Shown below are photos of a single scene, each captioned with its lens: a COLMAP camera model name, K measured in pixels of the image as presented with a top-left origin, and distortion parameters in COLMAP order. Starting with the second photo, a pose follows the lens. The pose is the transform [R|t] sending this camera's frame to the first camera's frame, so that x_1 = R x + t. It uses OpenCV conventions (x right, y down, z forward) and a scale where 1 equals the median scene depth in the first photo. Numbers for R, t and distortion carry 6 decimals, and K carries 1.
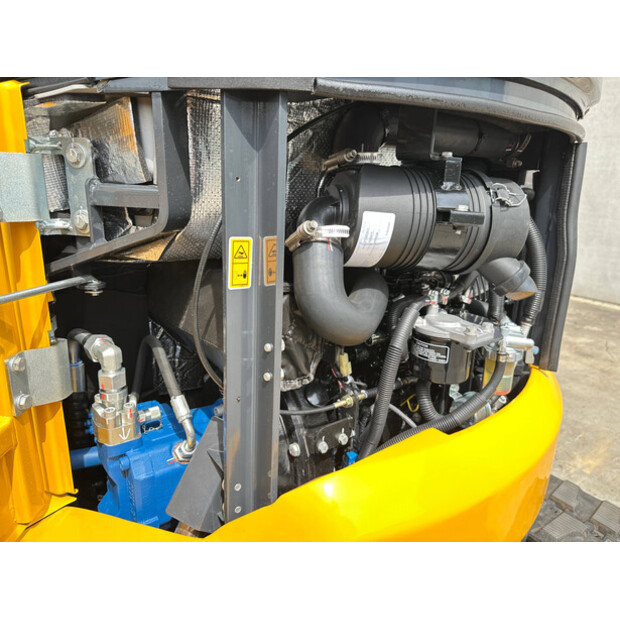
lens RADIAL K [[435.9, 0, 309.0], [0, 435.9, 306.6], [0, 0, 1]] dist [0.032515, -0.040303]
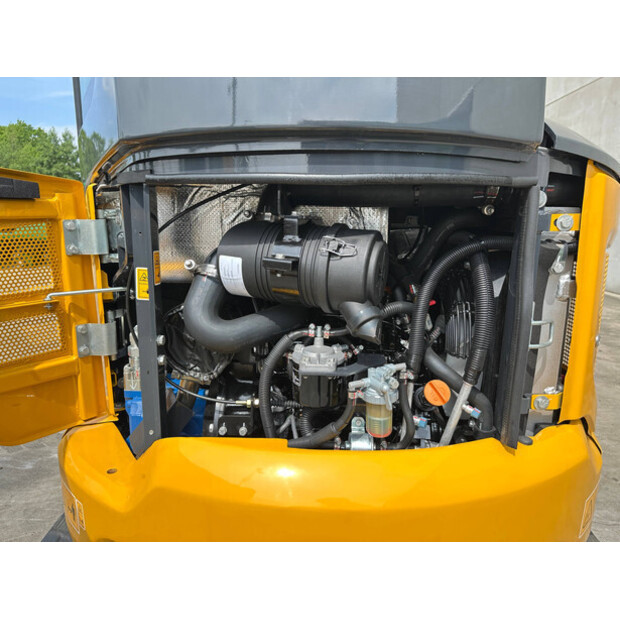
lens RADIAL K [[435.9, 0, 308.7], [0, 435.9, 309.8], [0, 0, 1]] dist [0.032515, -0.040303]
pose [[0.785500, 0.109756, -0.609052, 1.197620], [-0.160992, 0.986504, -0.029857, -0.048930], [0.597555, 0.121505, 0.792568, 0.075663]]
